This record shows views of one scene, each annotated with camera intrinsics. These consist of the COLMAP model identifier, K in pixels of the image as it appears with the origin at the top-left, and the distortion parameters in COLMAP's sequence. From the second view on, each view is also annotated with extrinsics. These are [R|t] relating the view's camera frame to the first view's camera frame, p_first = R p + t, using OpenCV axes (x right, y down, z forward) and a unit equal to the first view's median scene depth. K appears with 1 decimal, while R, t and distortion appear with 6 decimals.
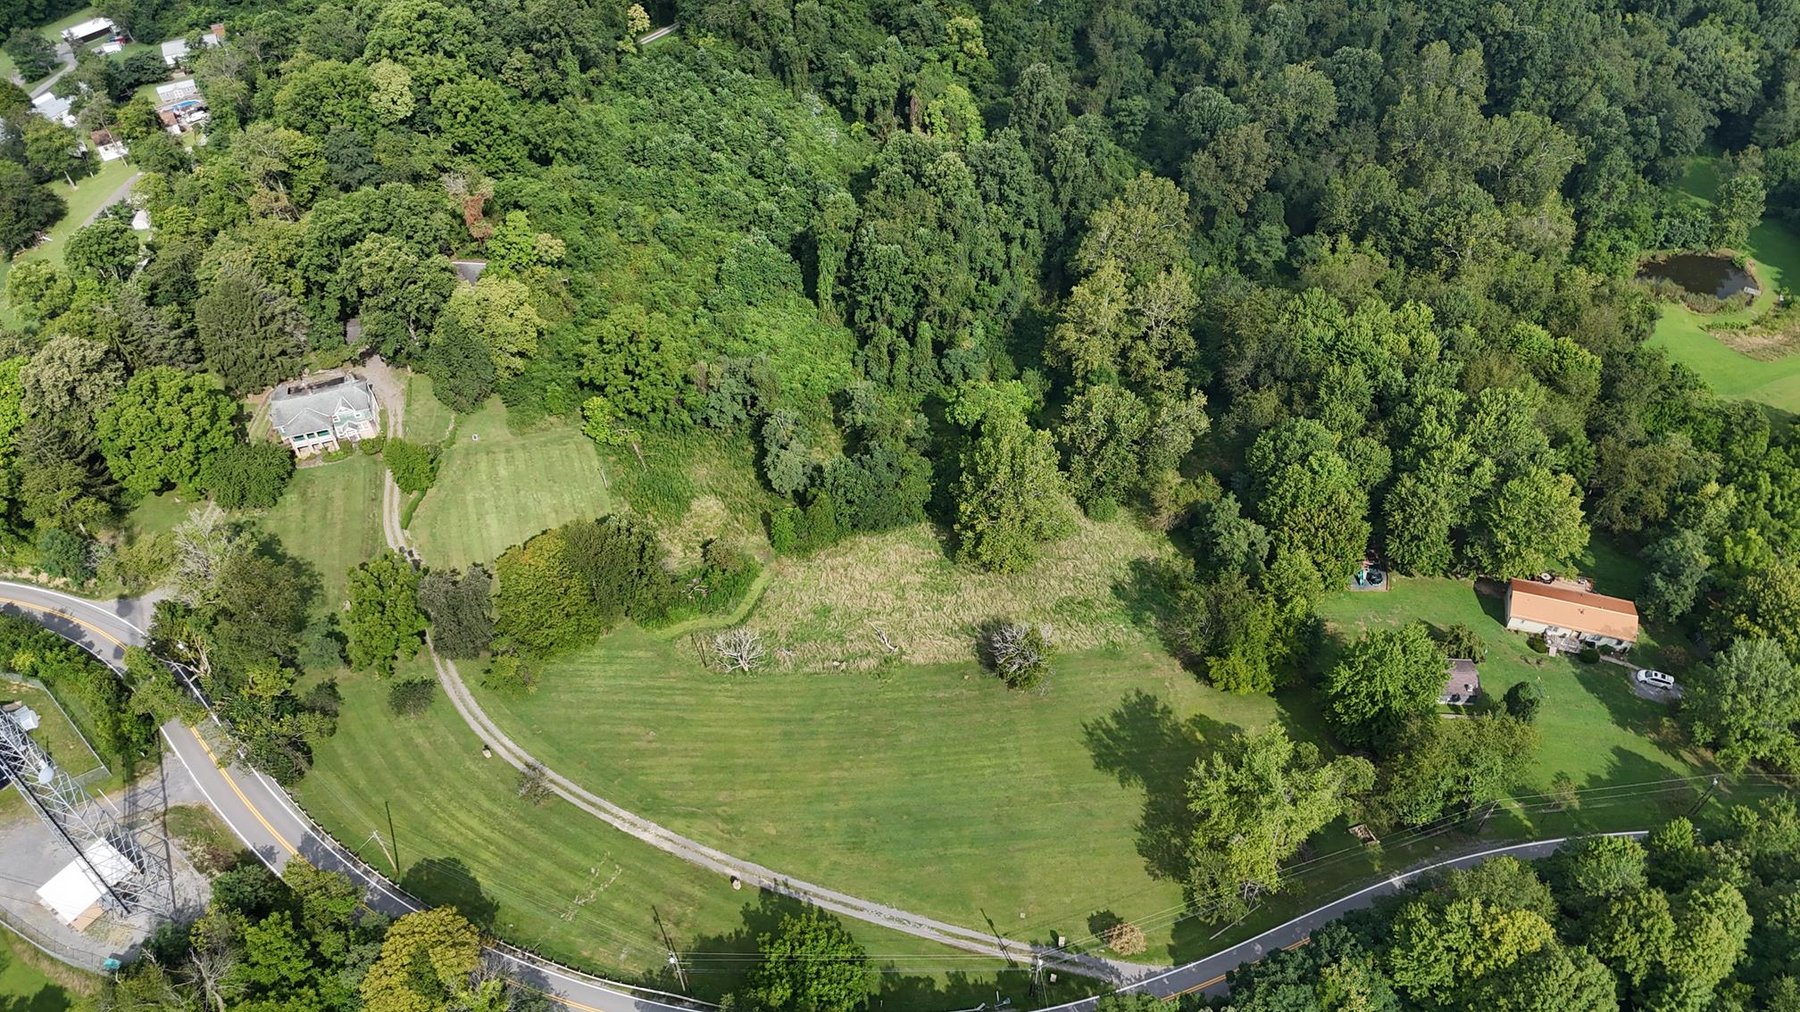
lens RADIAL K [[1322.5, 0, 905.6], [0, 1322.5, 509.8], [0, 0, 1]] dist [0.073450, -0.071396]
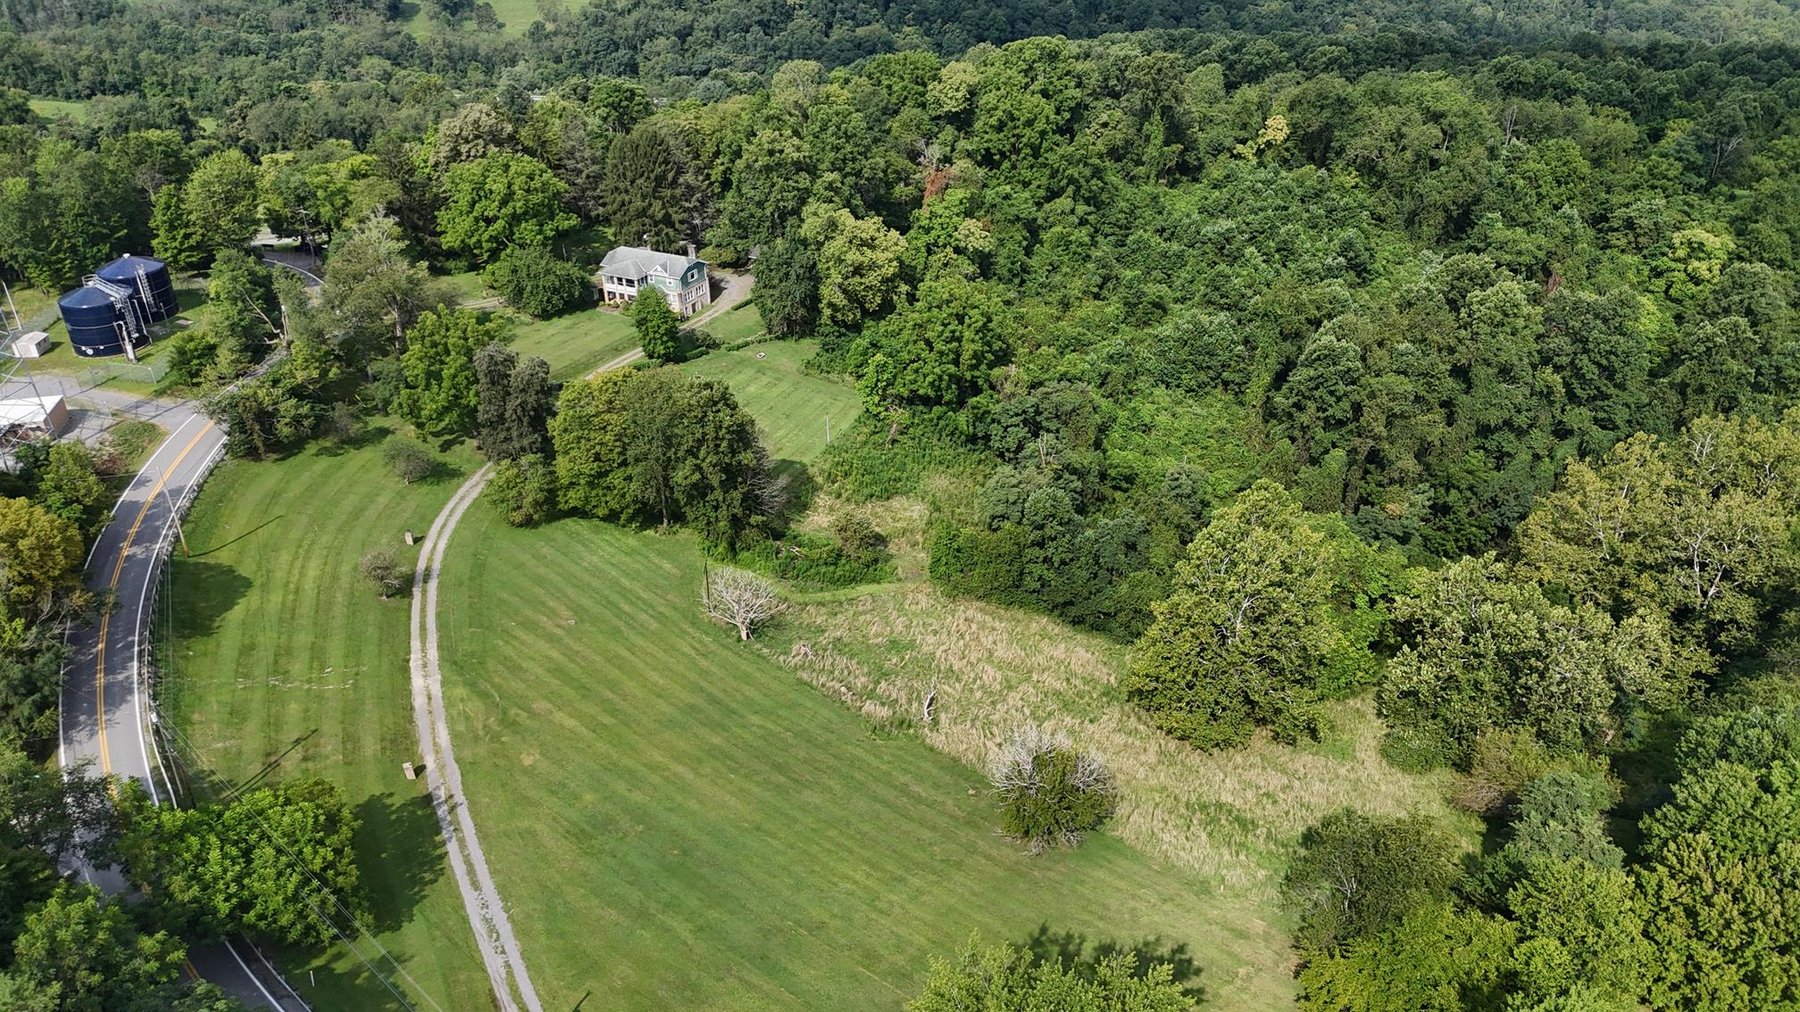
lens RADIAL K [[1322.5, 0, 897.9], [0, 1322.5, 516.7], [0, 0, 1]] dist [0.073450, -0.071396]
pose [[0.726532, 0.346502, -0.593370, 0.313968], [-0.499401, 0.859408, -0.109619, 0.092325], [0.471964, 0.375971, 0.797431, 0.401636]]
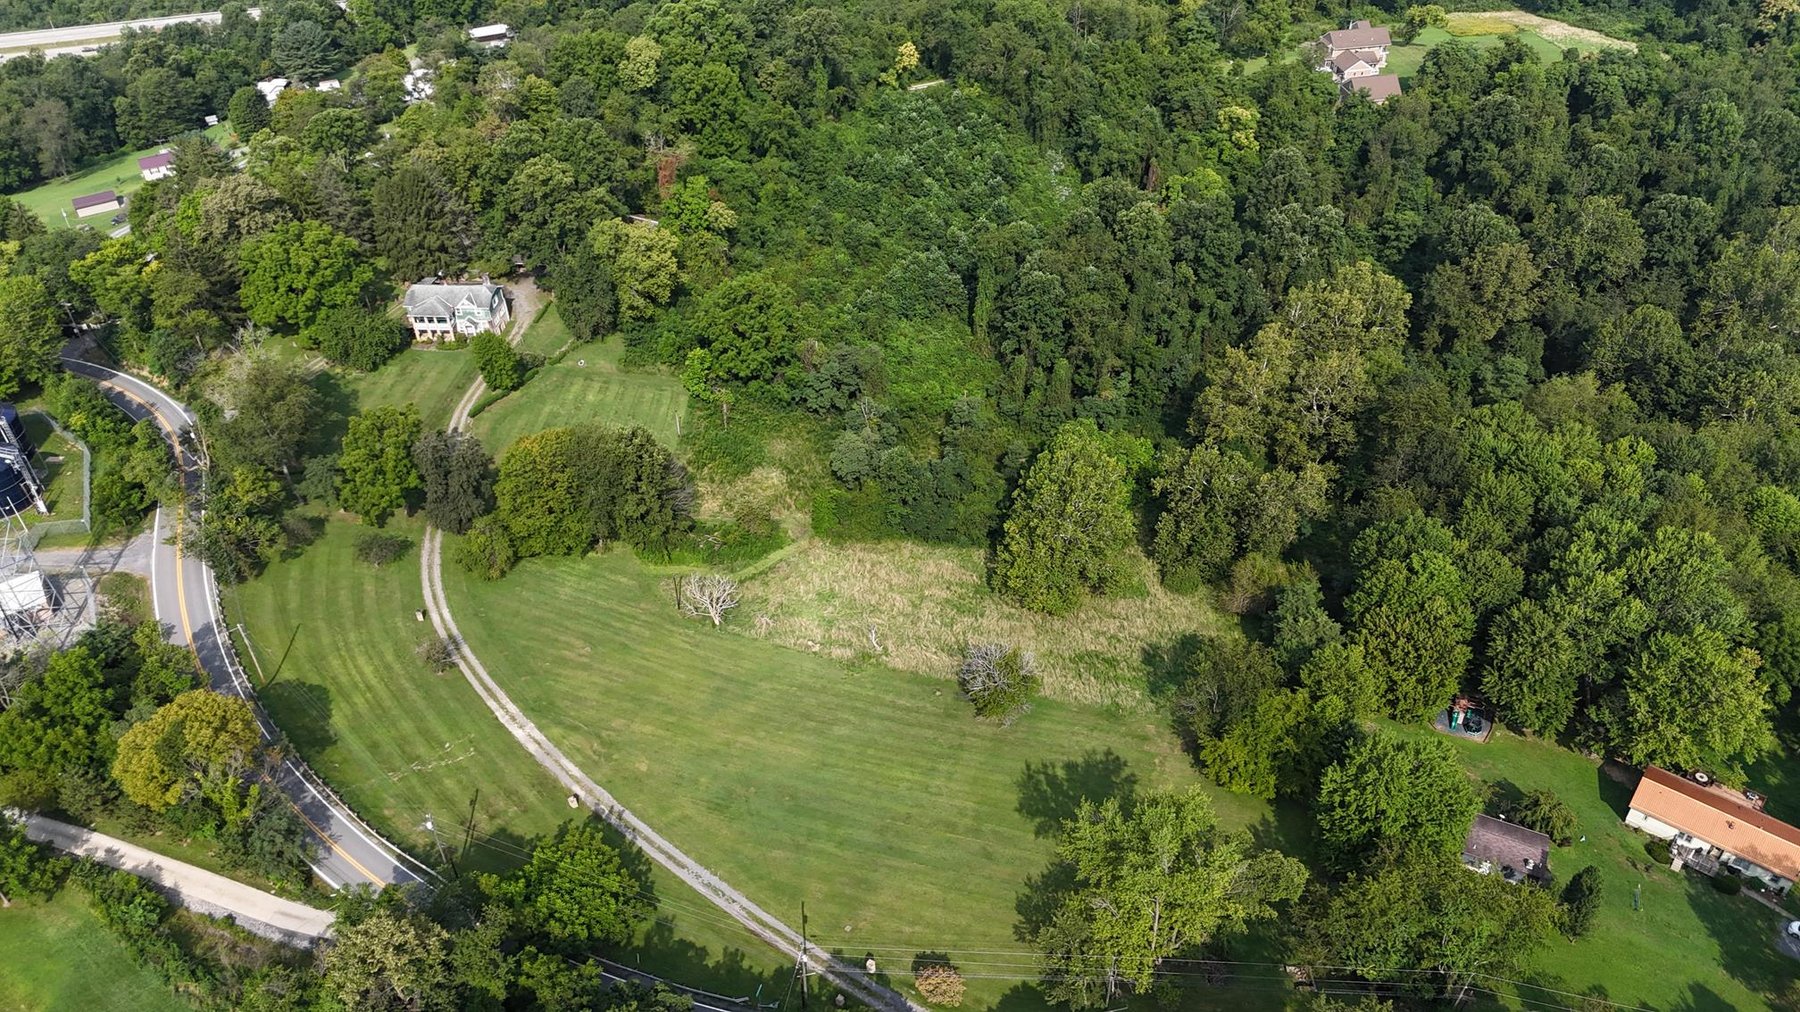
lens RADIAL K [[1322.5, 0, 902.8], [0, 1322.5, 508.9], [0, 0, 1]] dist [0.073450, -0.071396]
pose [[0.933588, 0.224023, -0.279692, 0.221322], [-0.260506, 0.960234, -0.100435, 0.093987], [0.246070, 0.166626, 0.954822, 0.121201]]
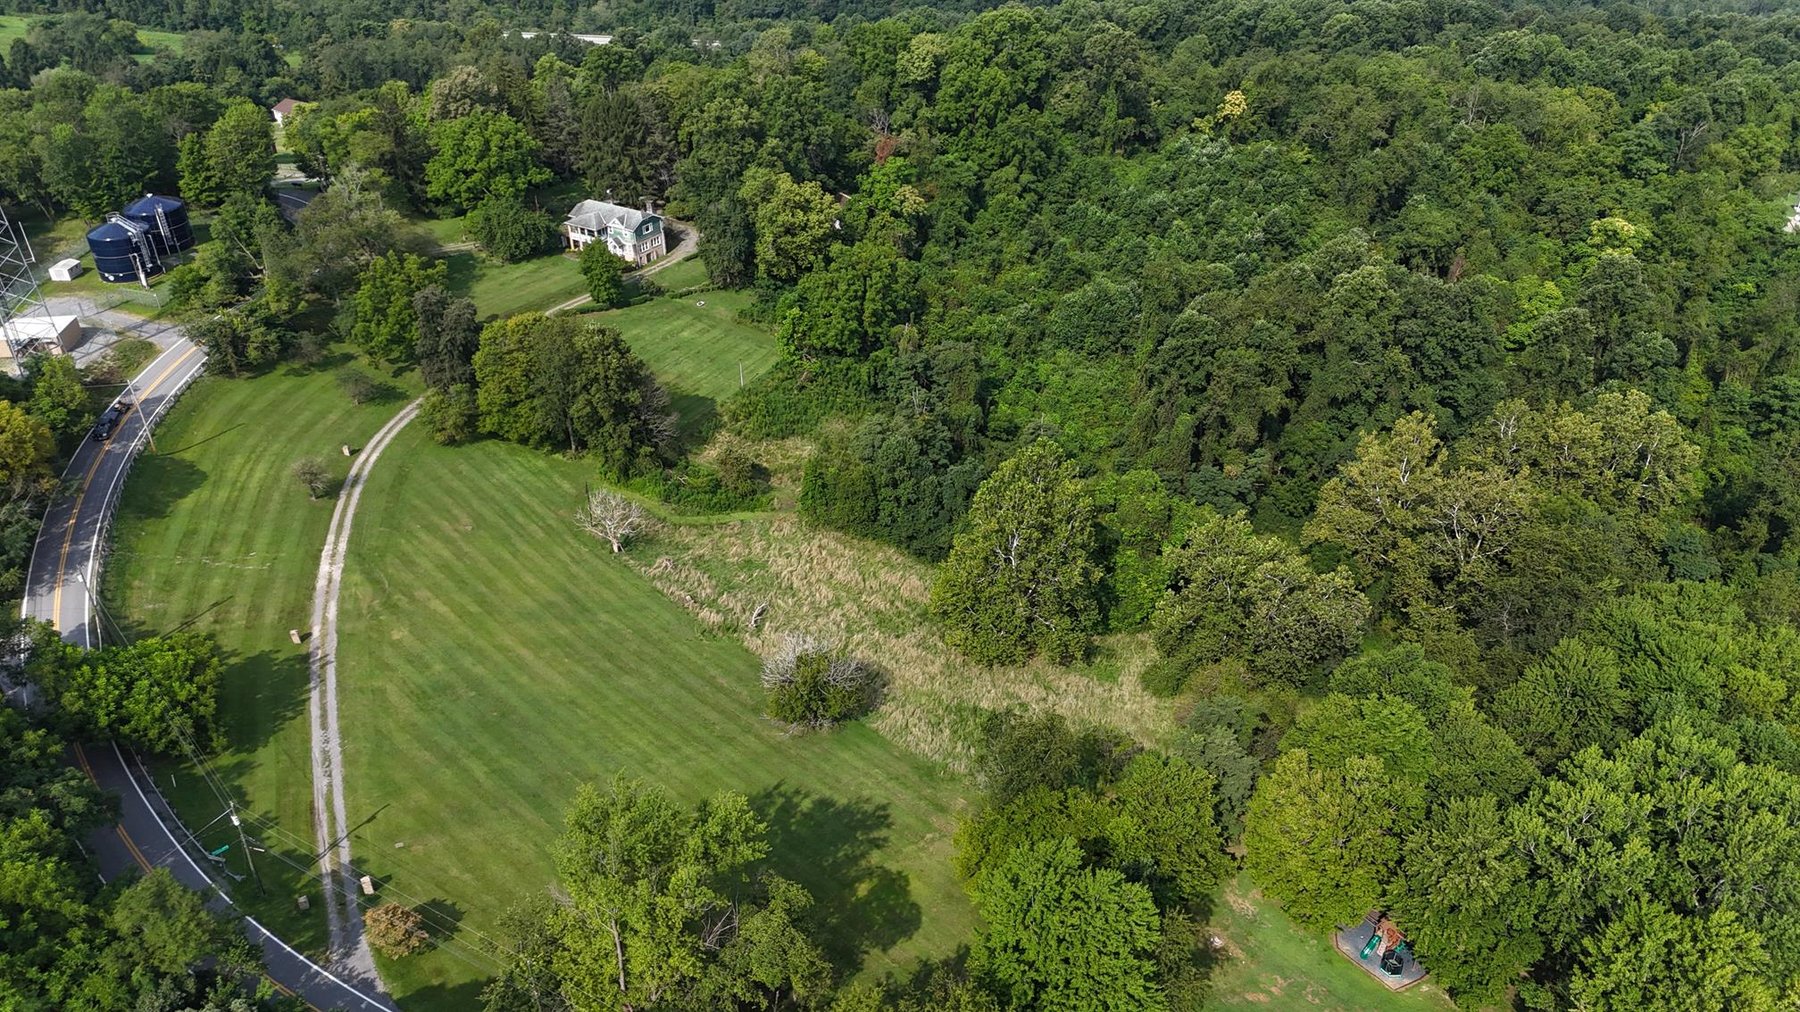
lens RADIAL K [[1322.5, 0, 900.4], [0, 1322.5, 513.1], [0, 0, 1]] dist [0.073450, -0.071396]
pose [[0.657855, 0.410271, -0.631590, 0.477352], [-0.549985, 0.834610, -0.030707, 0.024898], [0.514533, 0.367565, 0.774695, 0.391018]]
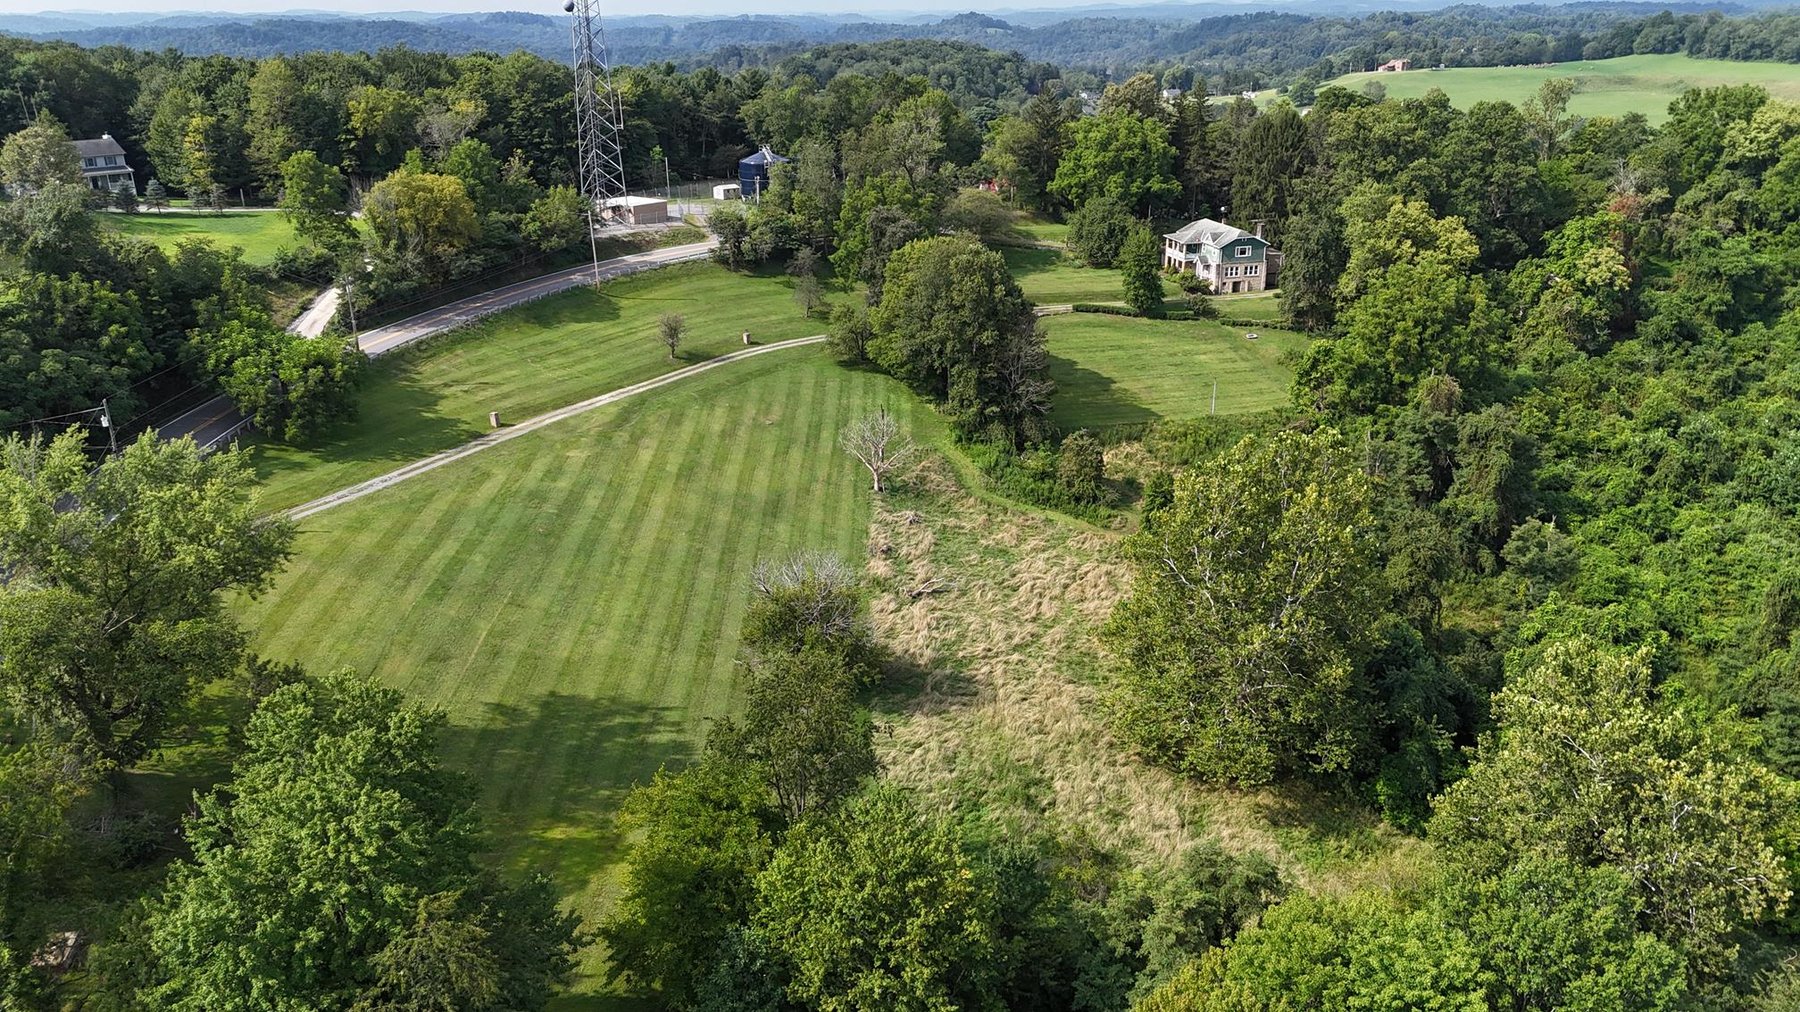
lens RADIAL K [[1322.5, 0, 897.7], [0, 1322.5, 498.8], [0, 0, 1]] dist [0.073450, -0.071396]
pose [[-0.079745, 0.364957, -0.927603, 0.481614], [-0.715265, 0.627195, 0.308255, -0.090765], [0.694288, 0.688064, 0.211026, 0.788789]]
